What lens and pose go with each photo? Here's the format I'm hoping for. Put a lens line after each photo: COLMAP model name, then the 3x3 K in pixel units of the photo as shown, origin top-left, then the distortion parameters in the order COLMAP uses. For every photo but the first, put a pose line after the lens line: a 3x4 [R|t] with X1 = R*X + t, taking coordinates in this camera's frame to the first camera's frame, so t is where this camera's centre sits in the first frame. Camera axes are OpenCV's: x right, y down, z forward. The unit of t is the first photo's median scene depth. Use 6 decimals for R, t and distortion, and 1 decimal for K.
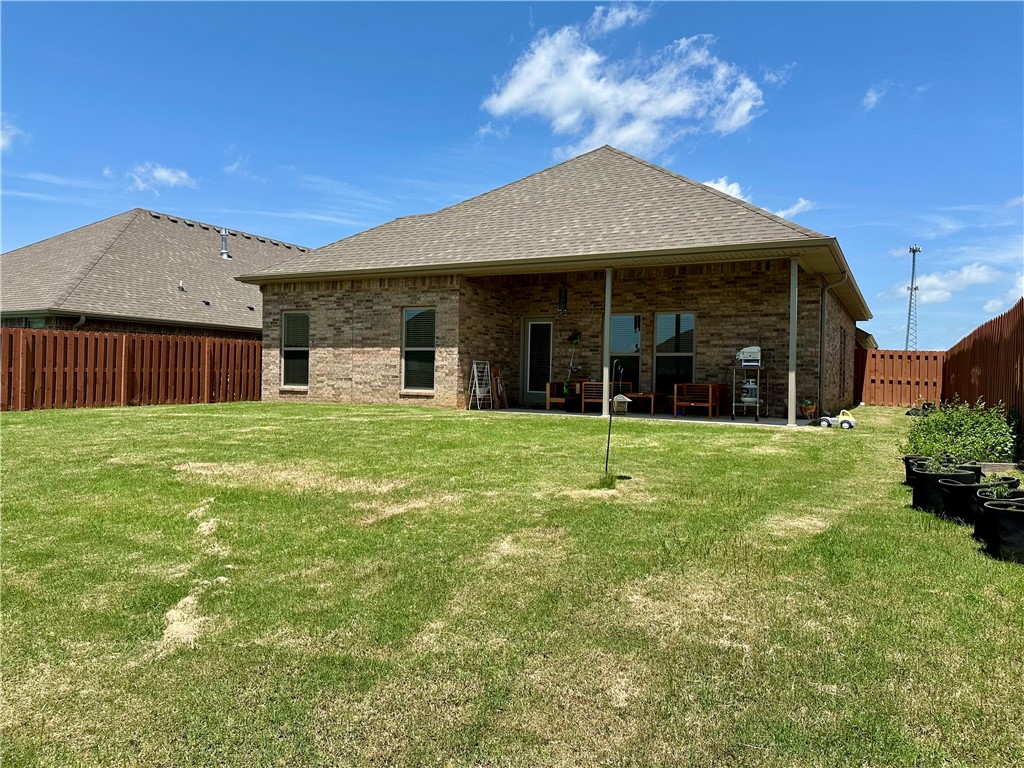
lens RADIAL K [[712.6, 0, 512.0], [0, 712.6, 384.0], [0, 0, 1]] dist [0.122794, -0.203173]
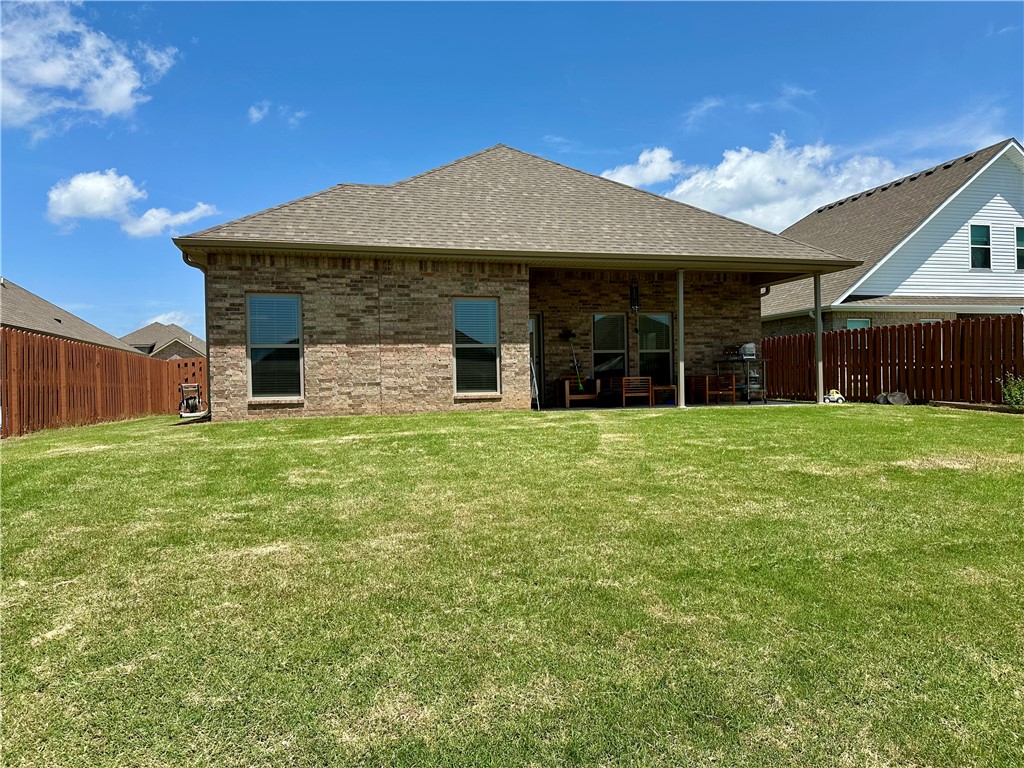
lens RADIAL K [[741.8, 0, 511.9], [0, 741.8, 387.0], [0, 0, 1]] dist [0.122086, -0.154293]
pose [[0.716484, -0.034822, 0.696734, -0.711814], [0.041577, 0.999110, 0.007178, -0.003209], [-0.696363, 0.023825, 0.717294, 0.314690]]
